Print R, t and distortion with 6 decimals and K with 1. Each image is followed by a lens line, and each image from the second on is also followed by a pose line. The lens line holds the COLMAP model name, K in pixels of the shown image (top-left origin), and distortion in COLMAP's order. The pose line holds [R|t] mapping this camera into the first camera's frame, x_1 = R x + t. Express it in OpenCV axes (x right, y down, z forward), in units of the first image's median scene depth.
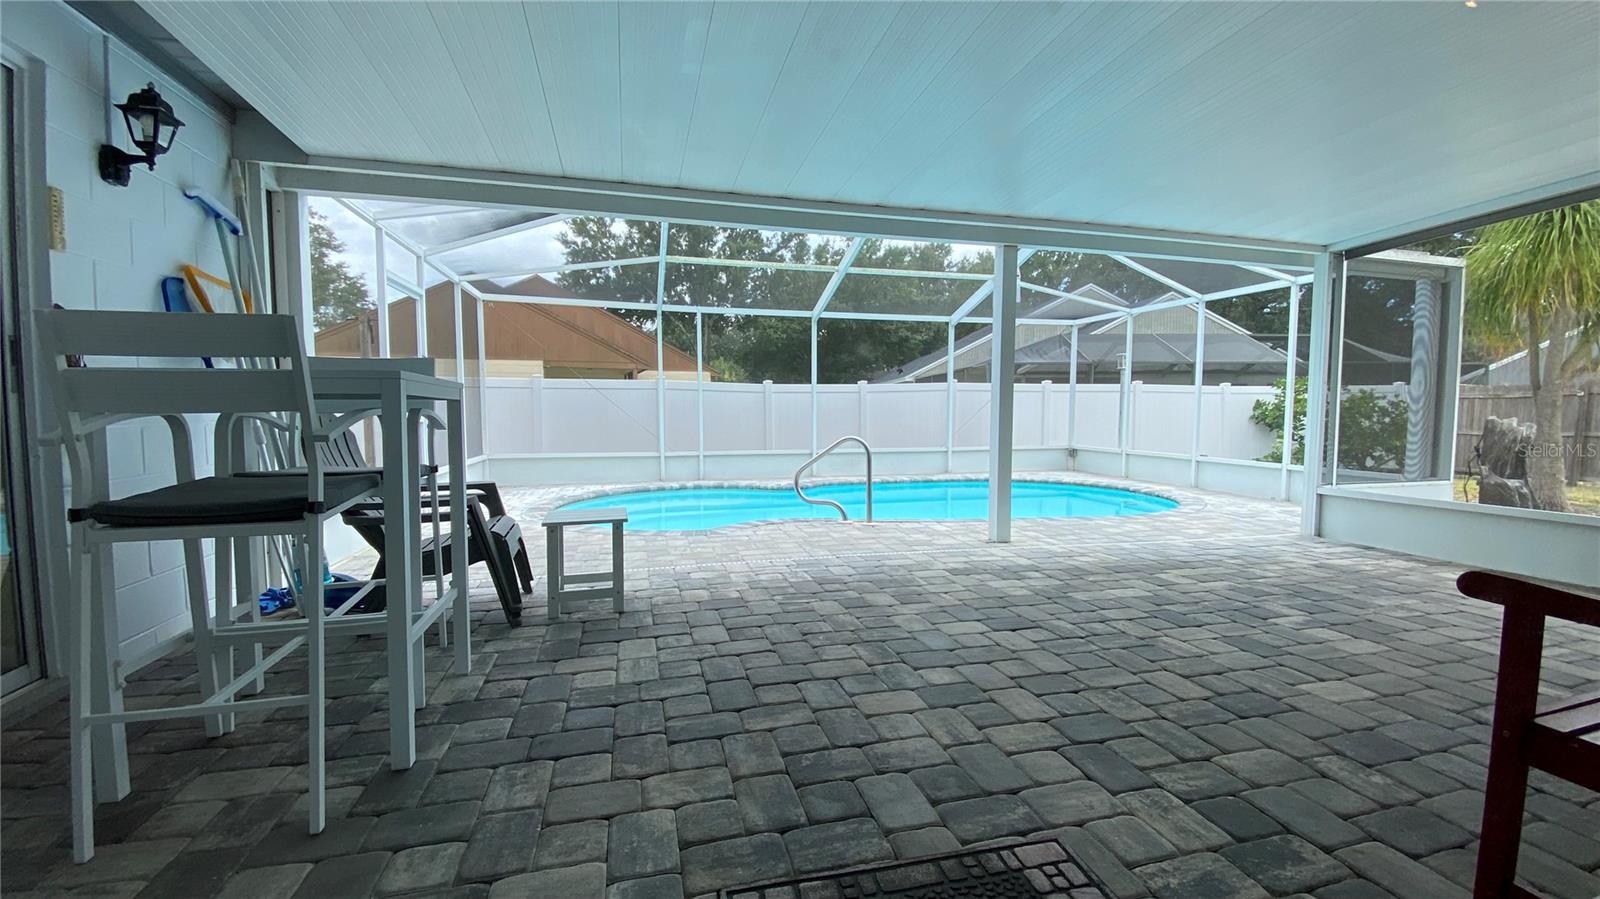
lens RADIAL K [[647.1, 0, 800.0], [0, 647.1, 449.5], [0, 0, 1]] dist [0.000849, -0.015553]
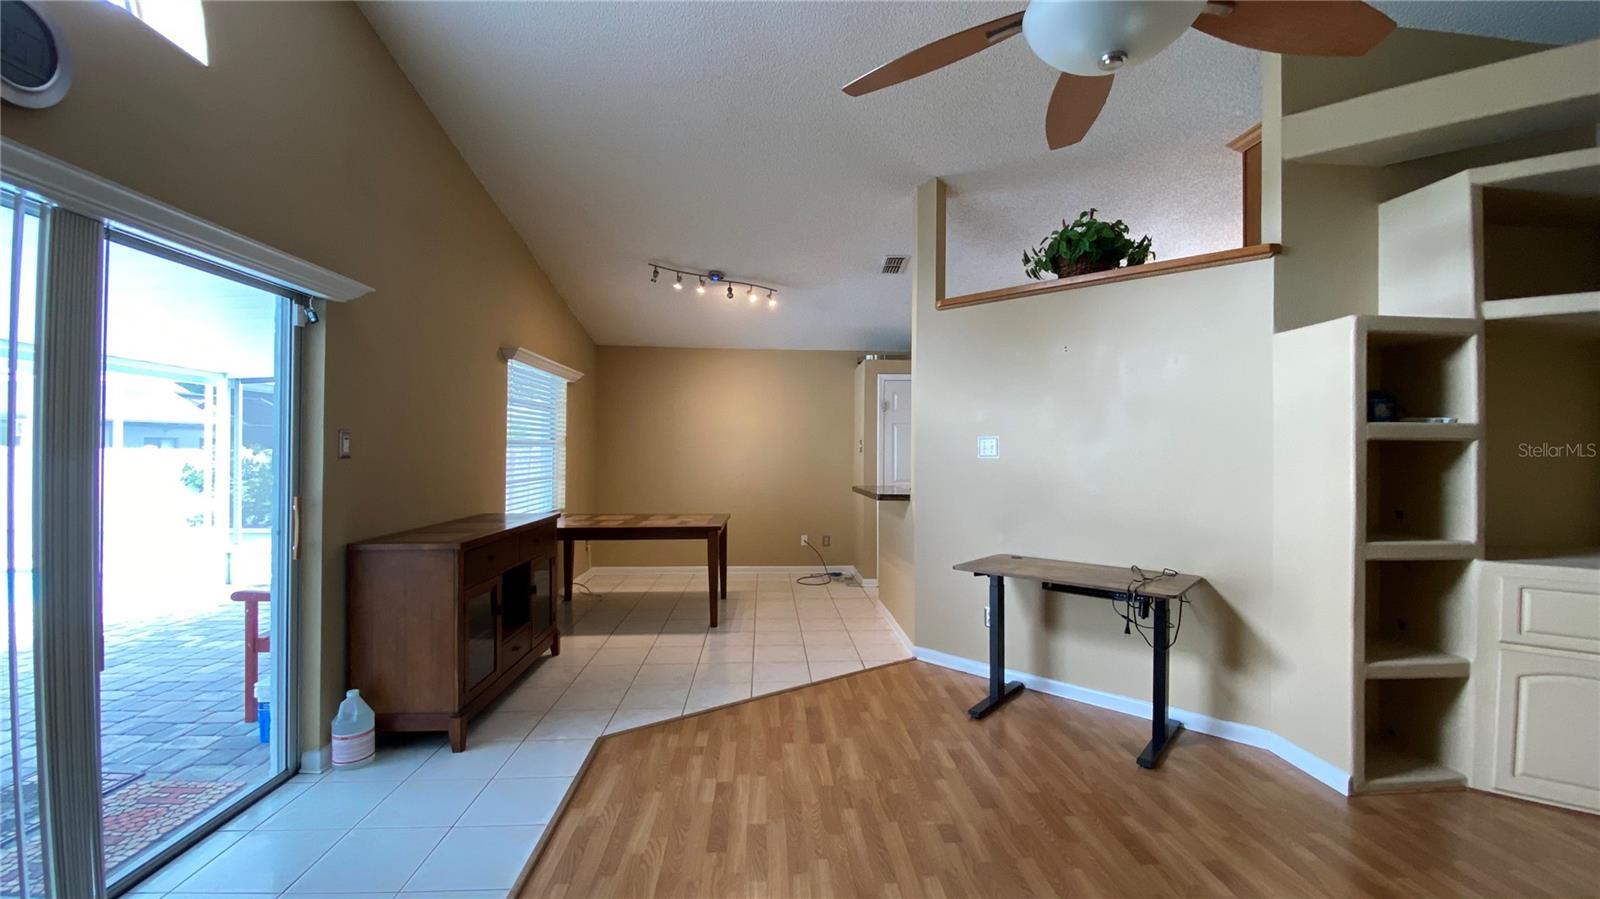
lens RADIAL K [[647.1, 0, 800.0], [0, 647.1, 449.5], [0, 0, 1]] dist [0.000849, -0.015553]
pose [[0.200219, 0.005373, 0.979736, -0.585515], [0.056281, 0.998271, -0.016976, -0.119601], [-0.978133, 0.058539, 0.199570, -0.982243]]
